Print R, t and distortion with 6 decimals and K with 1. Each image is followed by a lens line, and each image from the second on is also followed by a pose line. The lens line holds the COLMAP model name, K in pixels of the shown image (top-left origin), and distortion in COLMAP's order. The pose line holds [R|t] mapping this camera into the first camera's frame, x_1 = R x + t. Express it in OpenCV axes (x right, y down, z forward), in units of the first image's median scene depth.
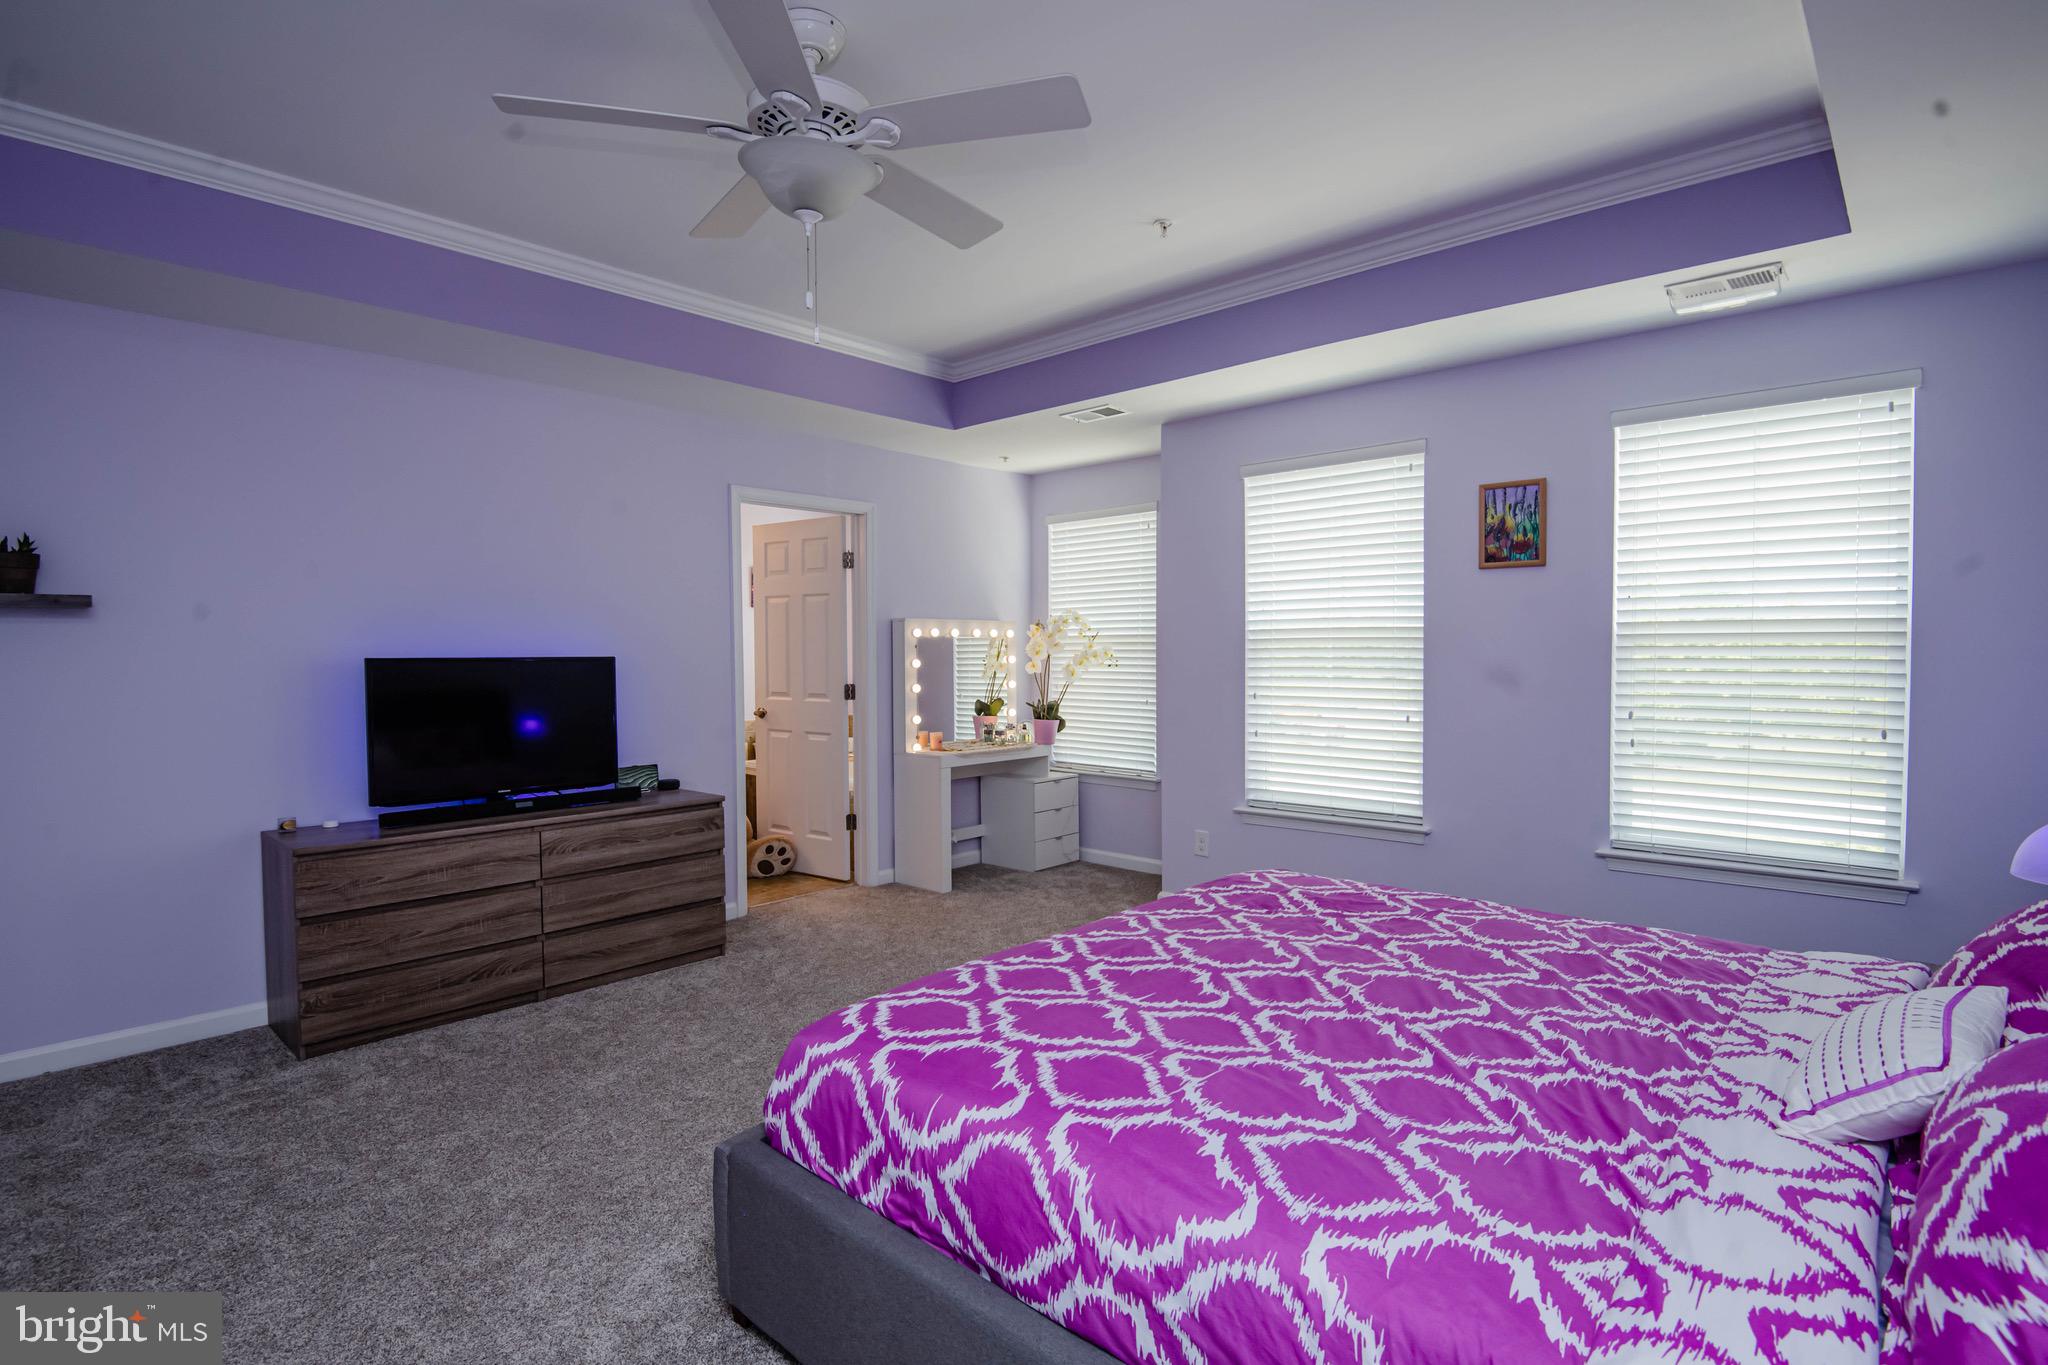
lens RADIAL K [[999.4, 0, 1024.0], [0, 999.4, 682.5], [0, 0, 1]] dist [-0.000410, -0.023304]
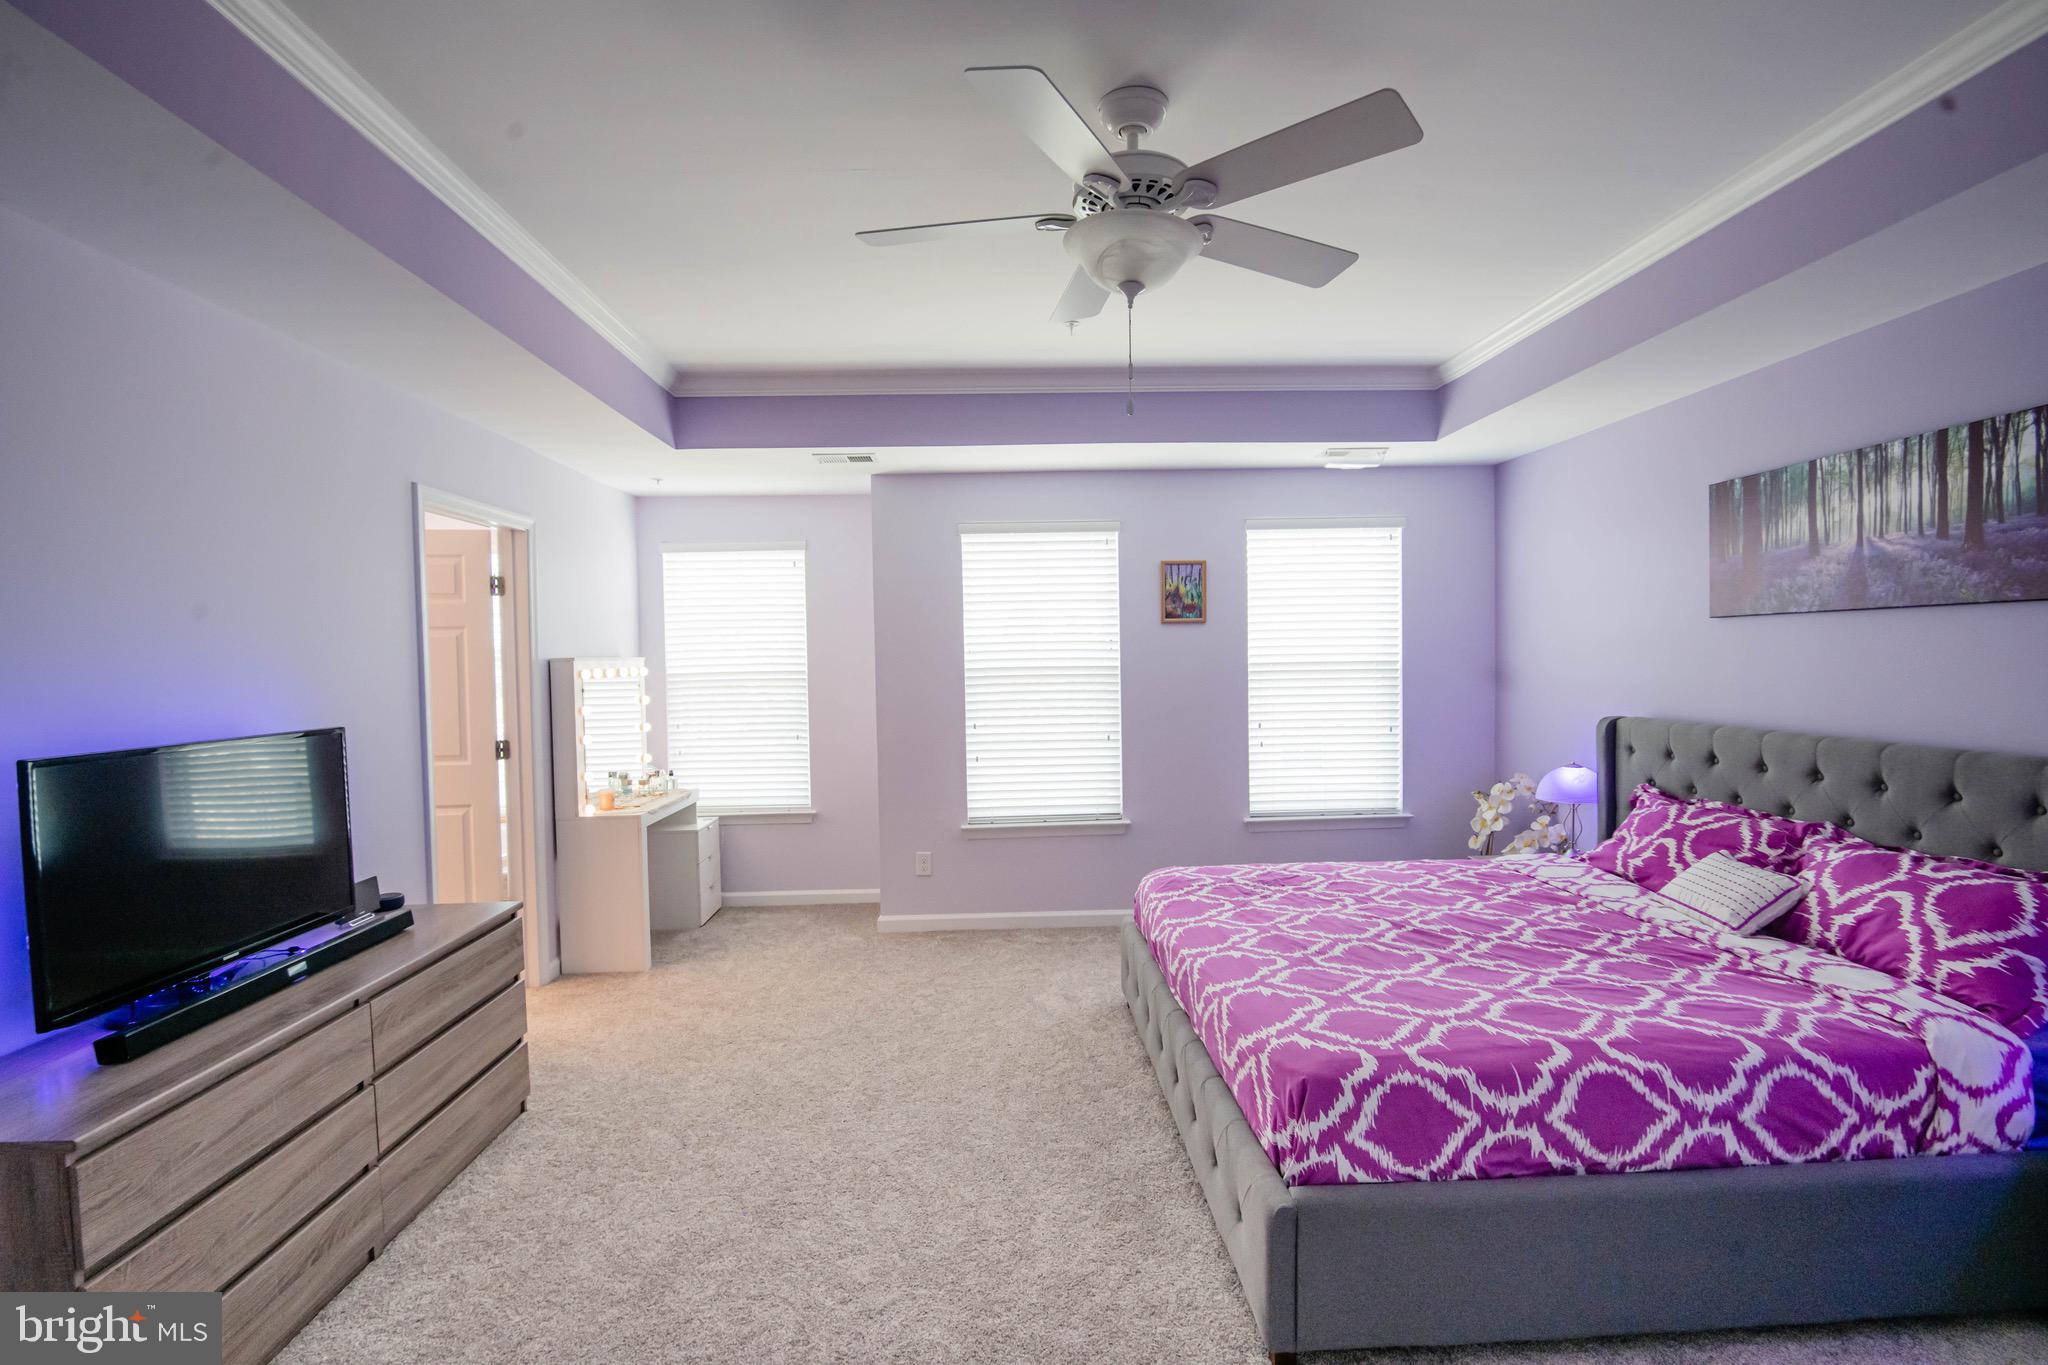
lens RADIAL K [[937.2, 0, 1024.0], [0, 937.2, 682.5], [0, 0, 1]] dist [-0.021825, -0.001149]
pose [[0.707784, -0.028003, 0.705873, -0.600379], [0.037222, 0.999304, 0.002321, -0.046416], [-0.705447, 0.024631, 0.708334, 0.256496]]
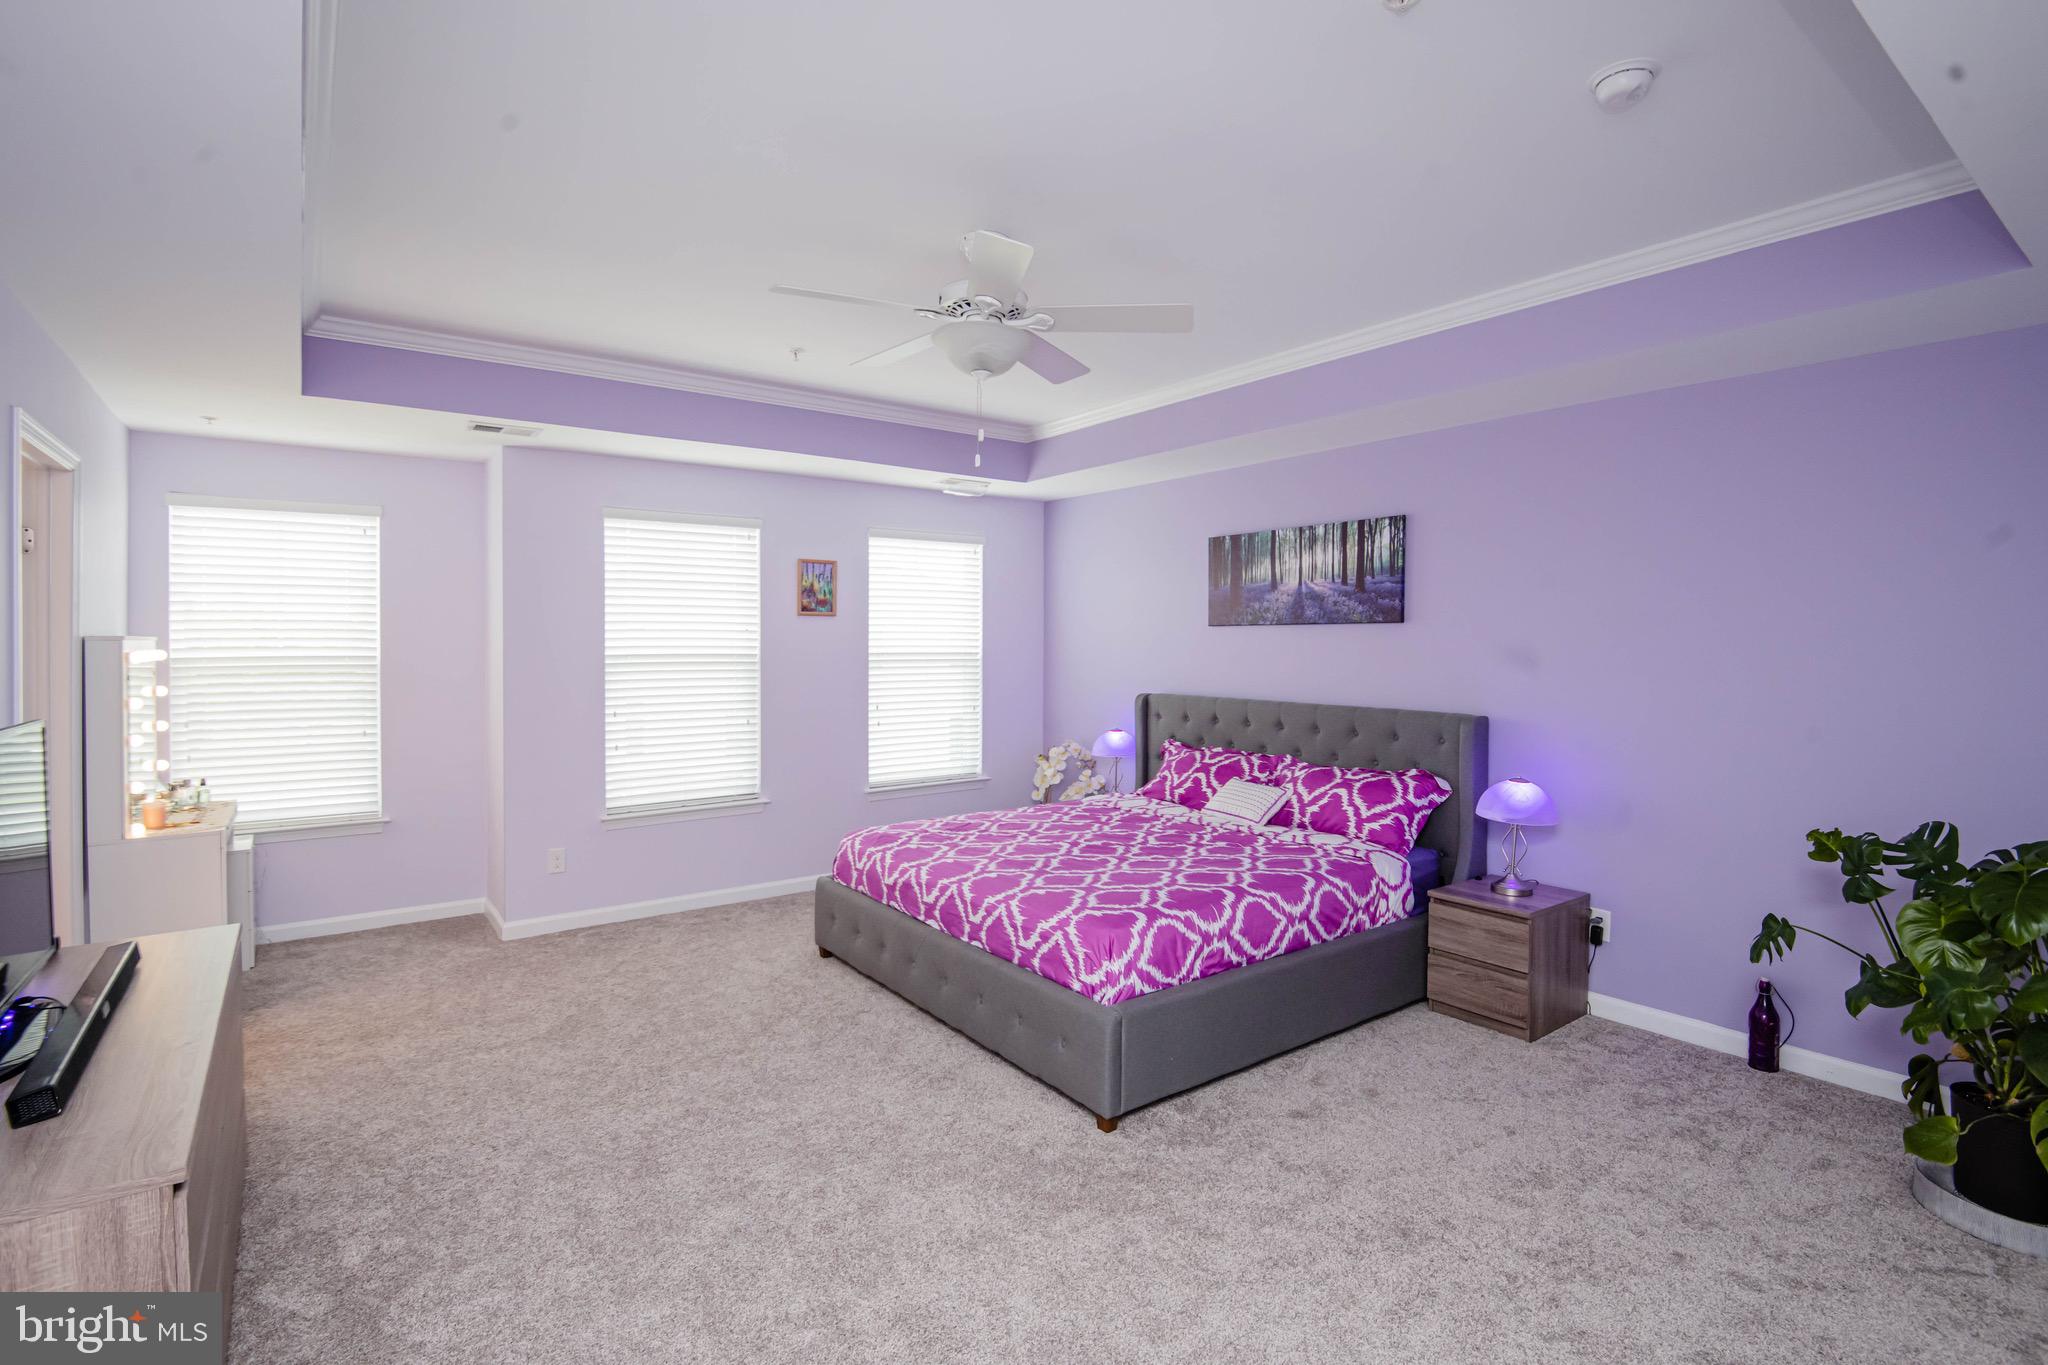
lens RADIAL K [[955.0, 0, 1026.5], [0, 955.0, 649.3], [0, 0, 1]] dist [0.000542, -0.000374]
pose [[0.181625, -0.003680, 0.983361, -0.924414], [0.030490, 0.999533, -0.001891, -0.053967], [-0.982895, 0.030326, 0.181653, 0.439964]]
